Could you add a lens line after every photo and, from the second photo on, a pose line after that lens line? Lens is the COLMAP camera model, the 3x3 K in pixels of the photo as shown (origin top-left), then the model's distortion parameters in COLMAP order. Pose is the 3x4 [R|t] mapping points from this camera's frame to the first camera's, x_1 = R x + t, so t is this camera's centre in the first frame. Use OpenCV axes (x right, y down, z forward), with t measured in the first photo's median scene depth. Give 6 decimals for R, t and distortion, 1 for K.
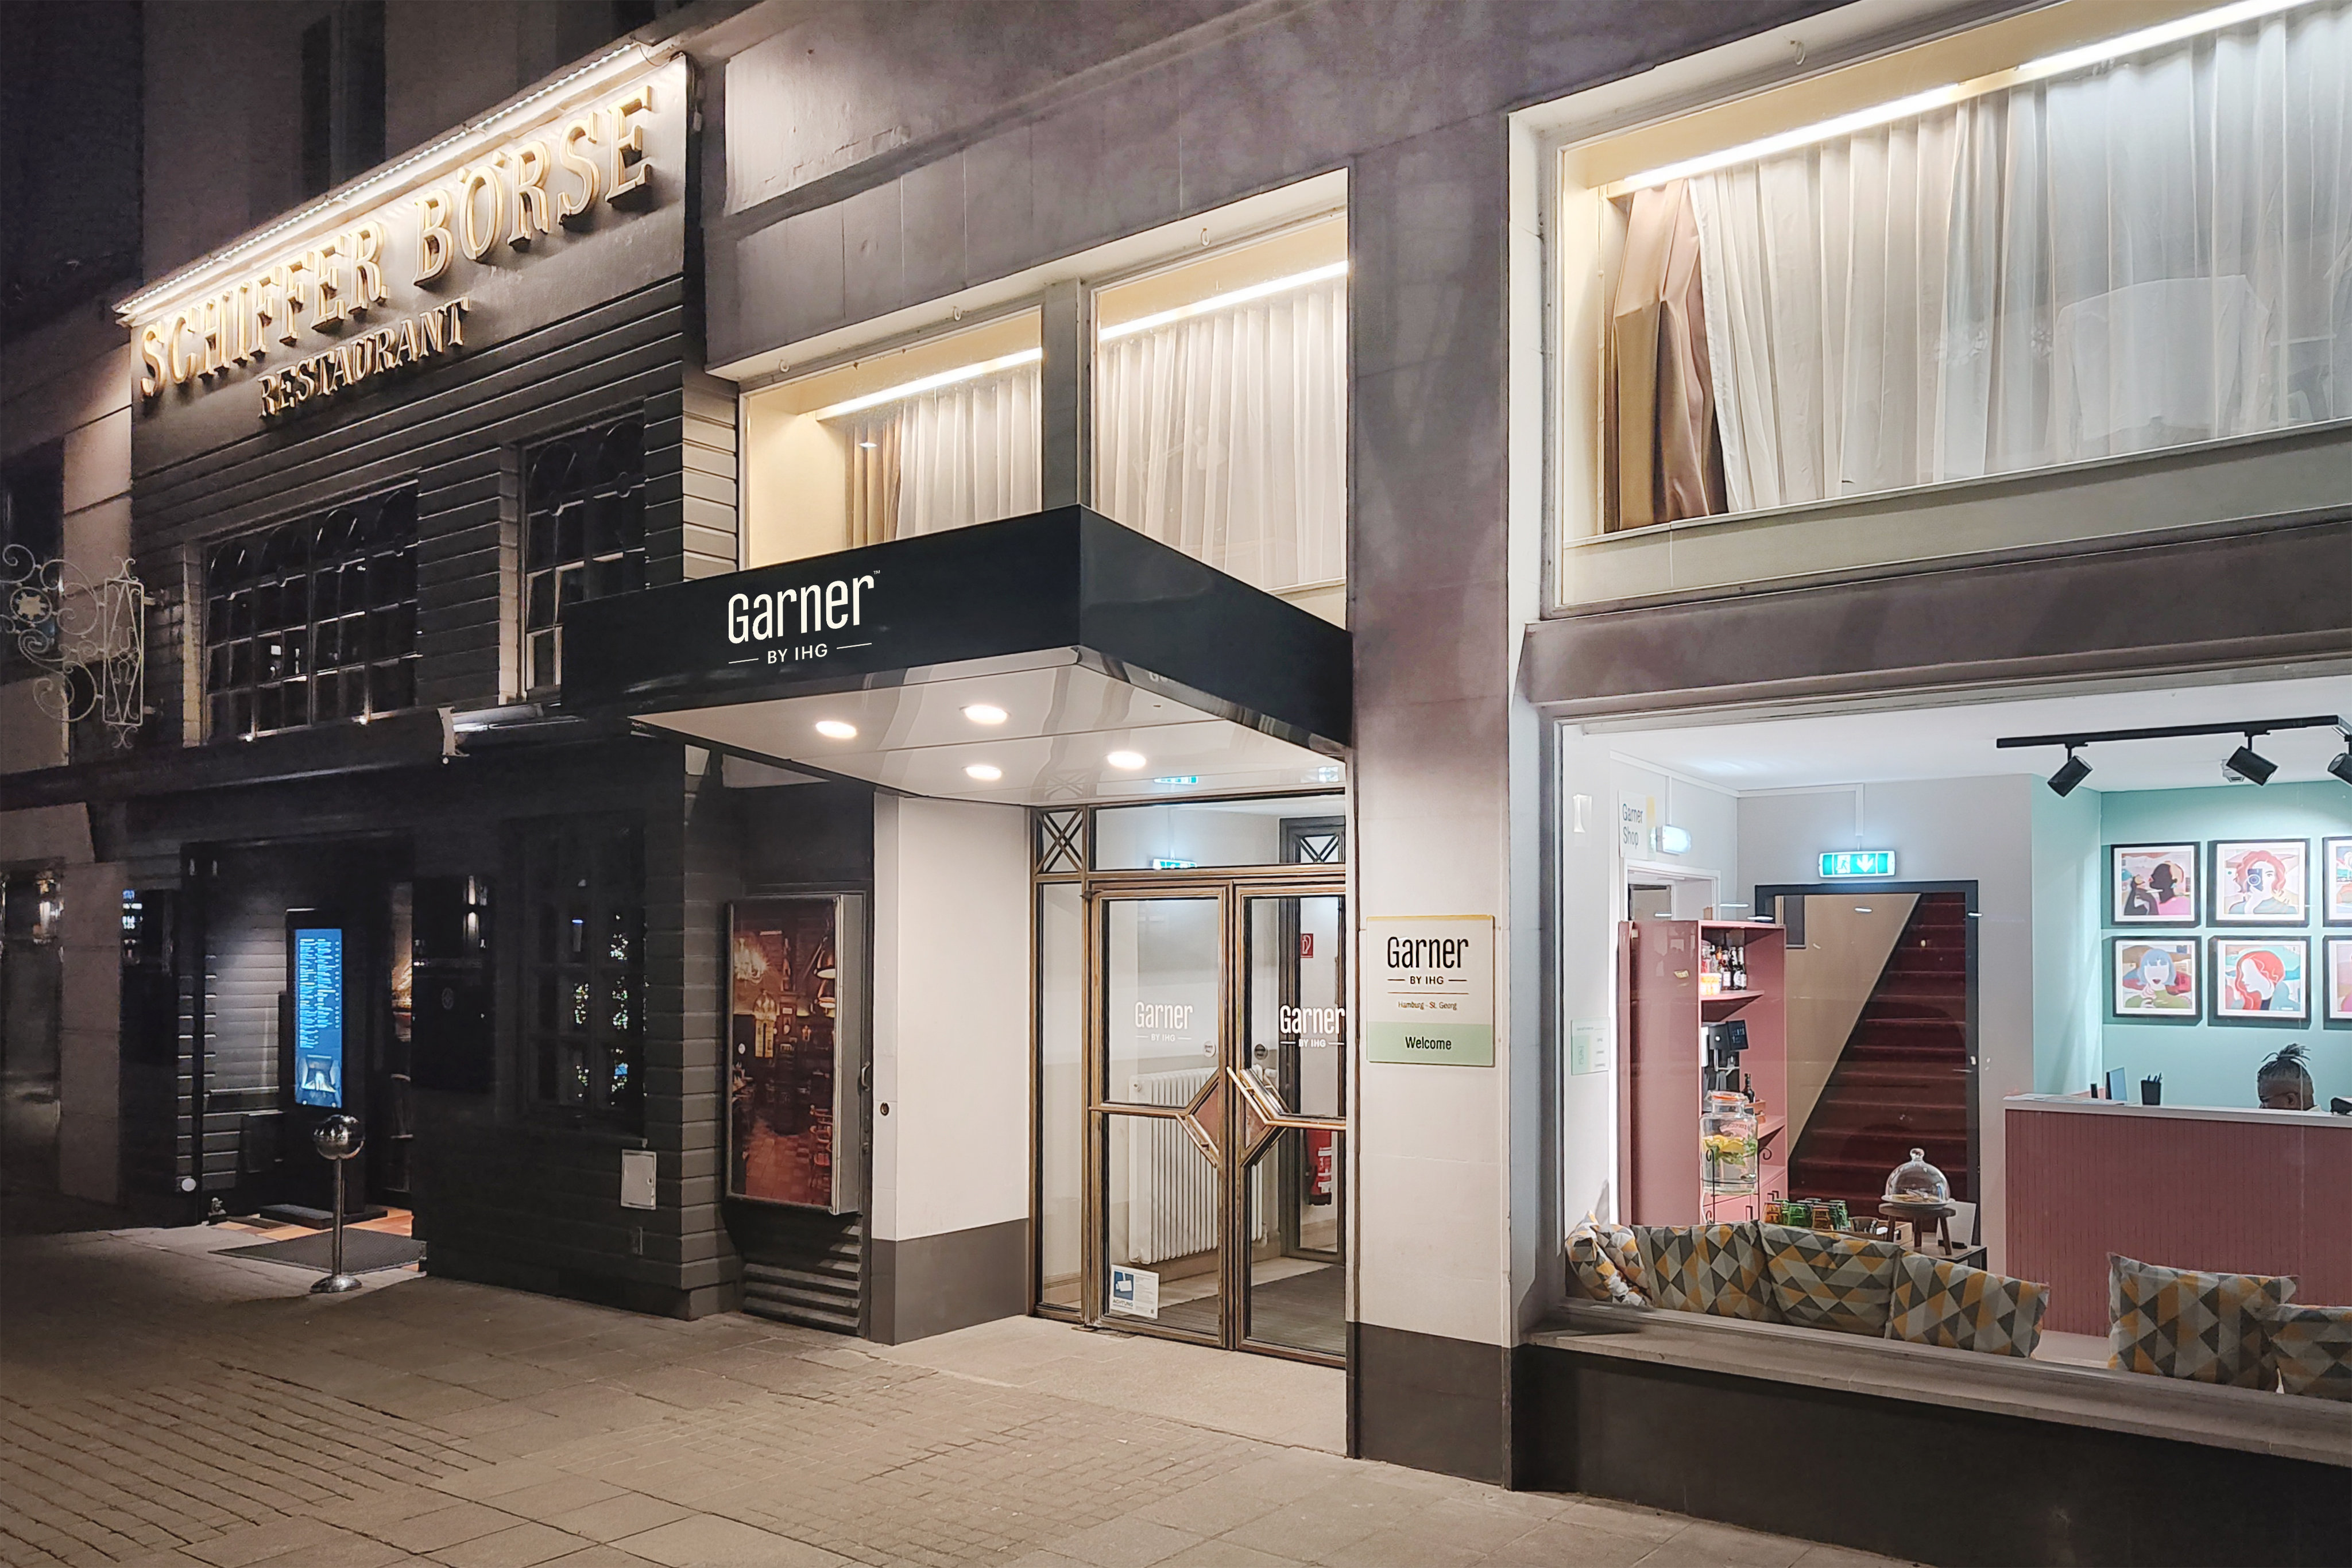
lens RADIAL K [[1840.0, 0, 1180.6], [0, 1840.0, 899.4], [0, 0, 1]] dist [-0.003855, -0.006466]
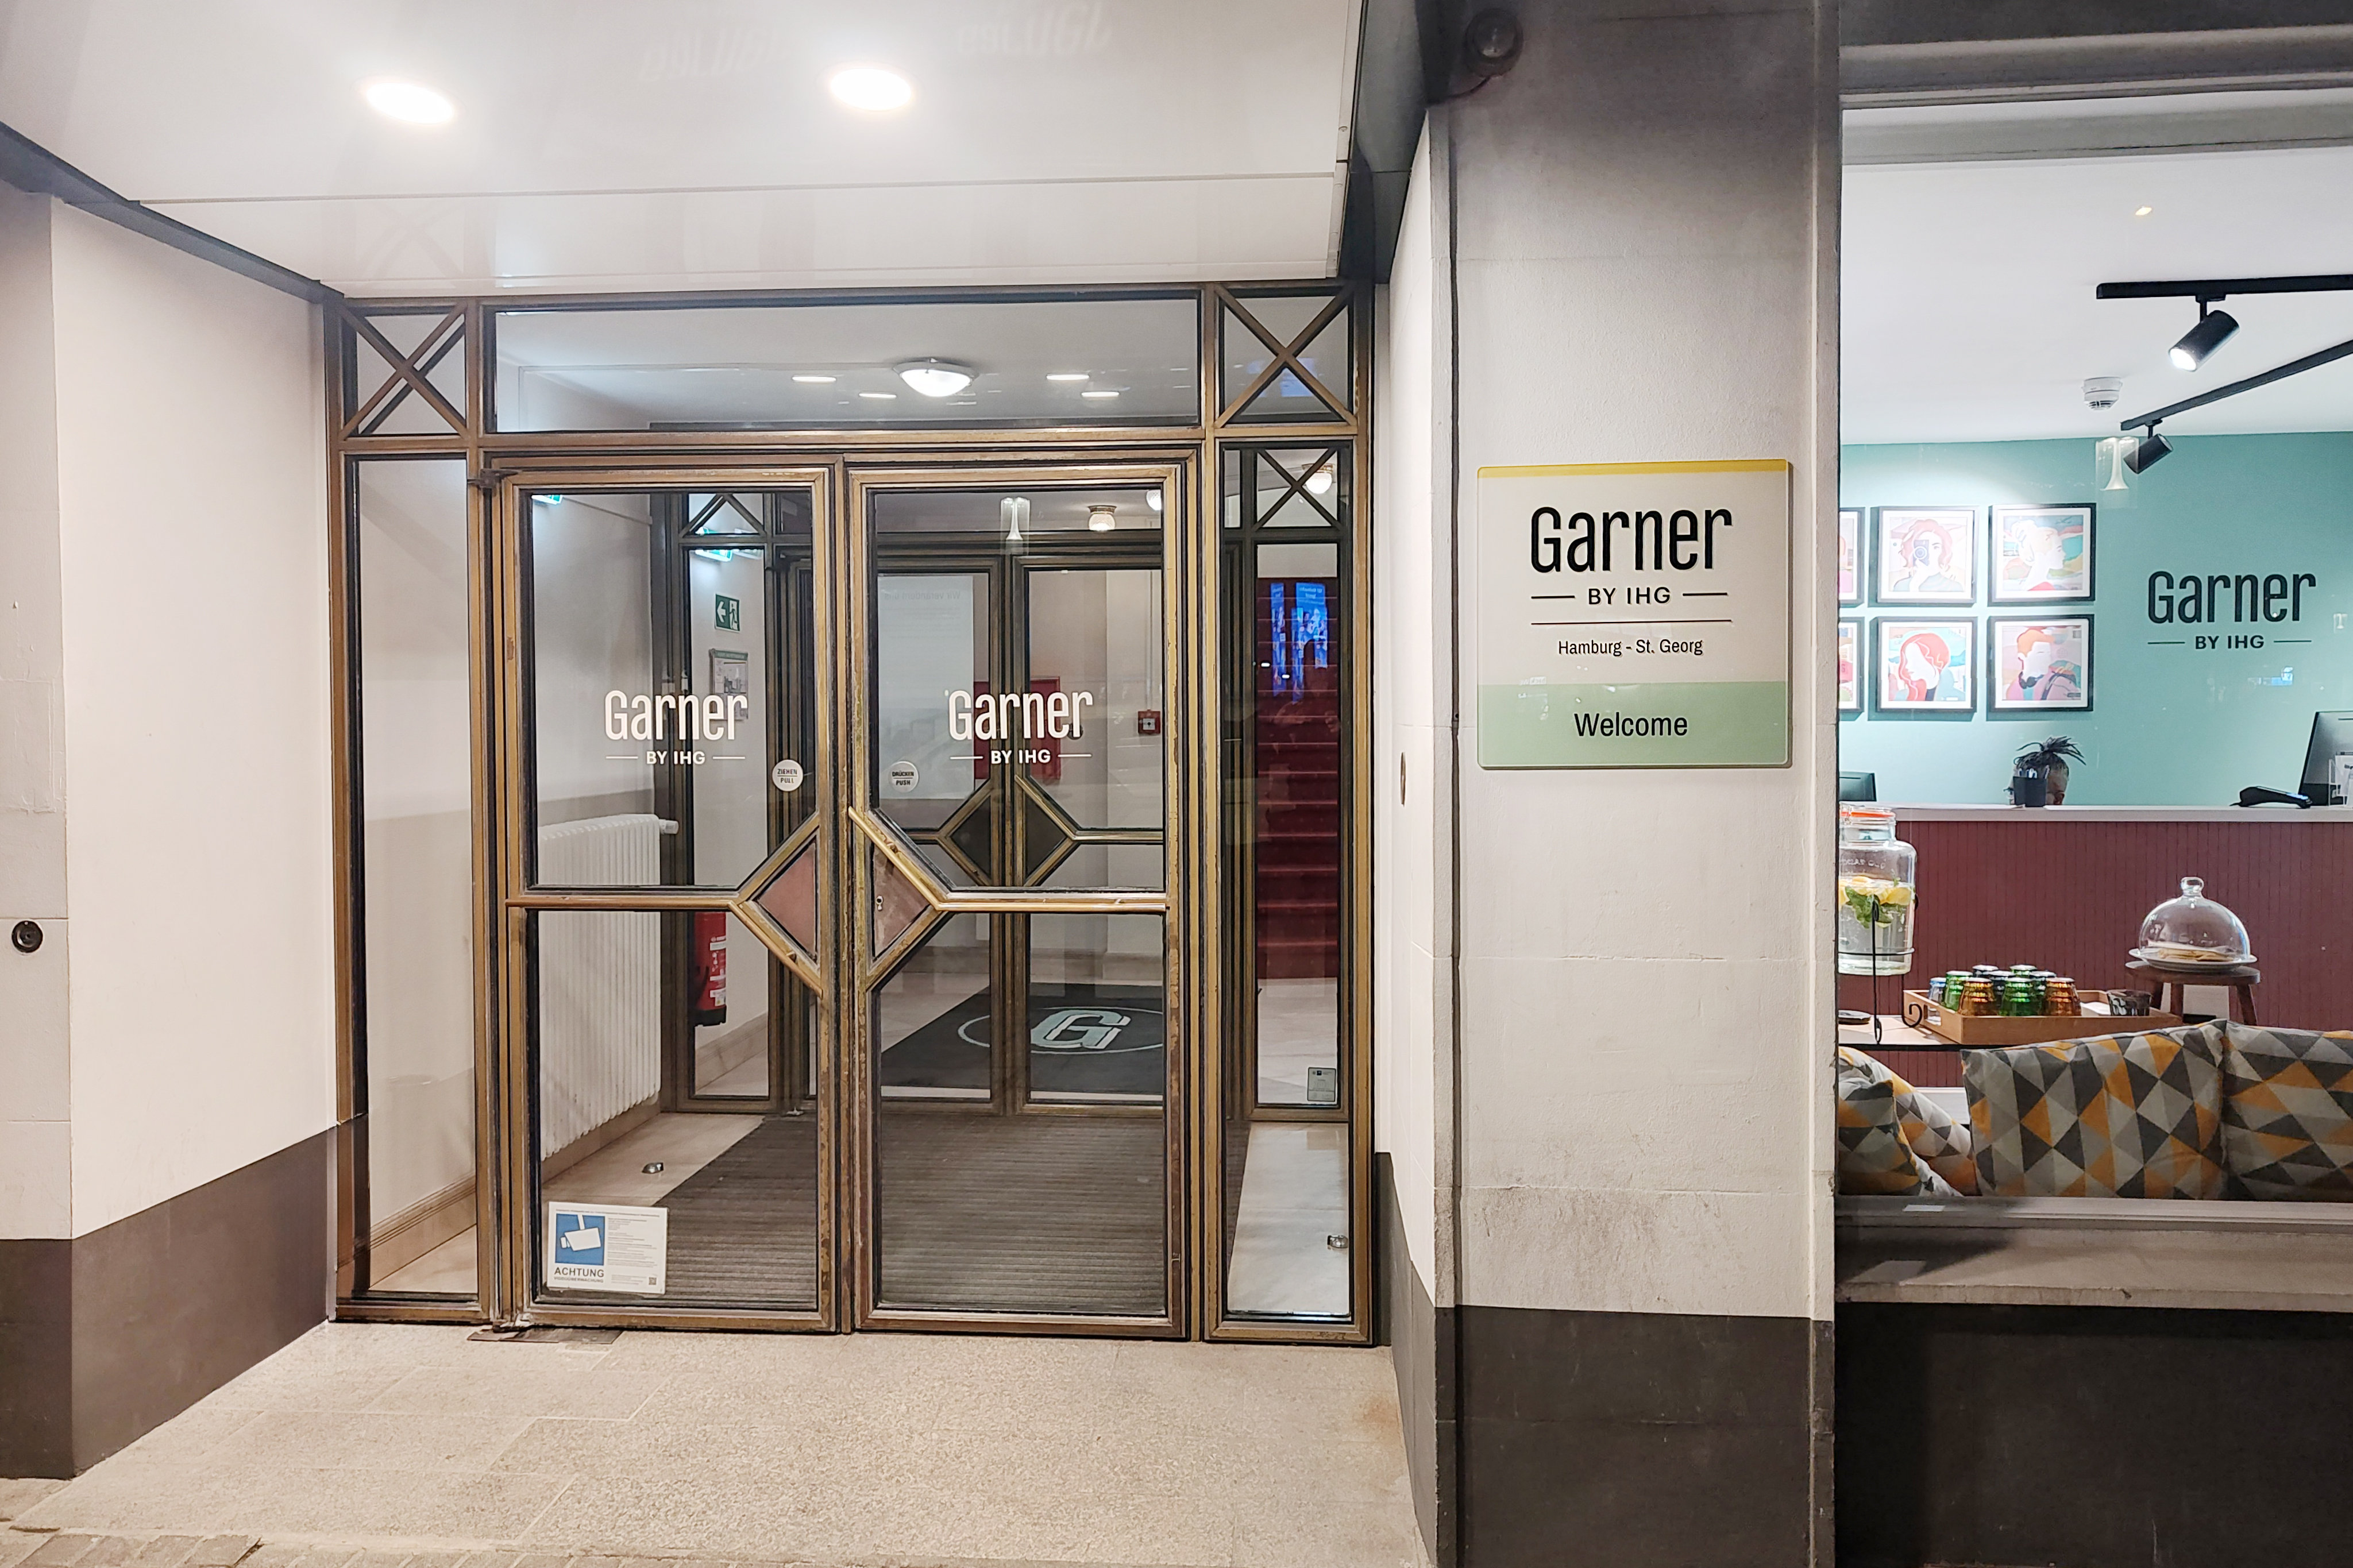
lens RADIAL K [[1710.0, 0, 1179.1], [0, 1710.0, 744.6], [0, 0, 1]] dist [0.002220, -0.005595]
pose [[0.819294, -0.014865, 0.573181, -0.170062], [-0.011777, 0.999017, 0.042742, 0.049409], [-0.573253, -0.041769, 0.818313, 0.525142]]
